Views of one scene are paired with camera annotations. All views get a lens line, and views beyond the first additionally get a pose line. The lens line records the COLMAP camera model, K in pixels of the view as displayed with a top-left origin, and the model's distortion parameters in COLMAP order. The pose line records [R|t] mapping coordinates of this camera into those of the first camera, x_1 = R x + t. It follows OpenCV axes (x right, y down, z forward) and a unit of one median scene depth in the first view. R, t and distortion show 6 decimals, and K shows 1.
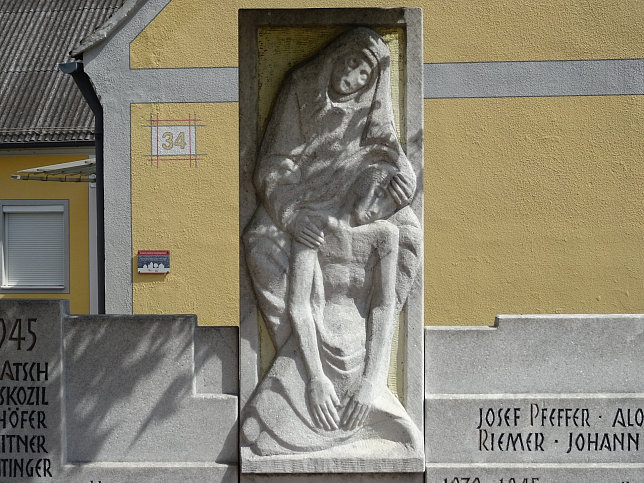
lens RADIAL K [[1512.7, 0, 322.0], [0, 1512.7, 241.5], [0, 0, 1]] dist [0.008308, -0.033447]
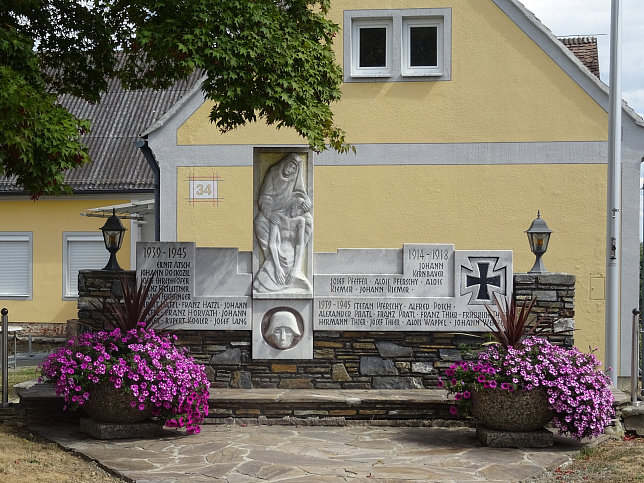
lens RADIAL K [[1344.8, 0, 322.0], [0, 1344.8, 241.5], [0, 0, 1]] dist [0.020404, 0.075988]
pose [[0.999921, 0.007960, 0.009709, 0.058558], [-0.007676, 0.999553, -0.028883, 0.114788], [-0.009934, 0.028806, 0.999536, -1.710574]]
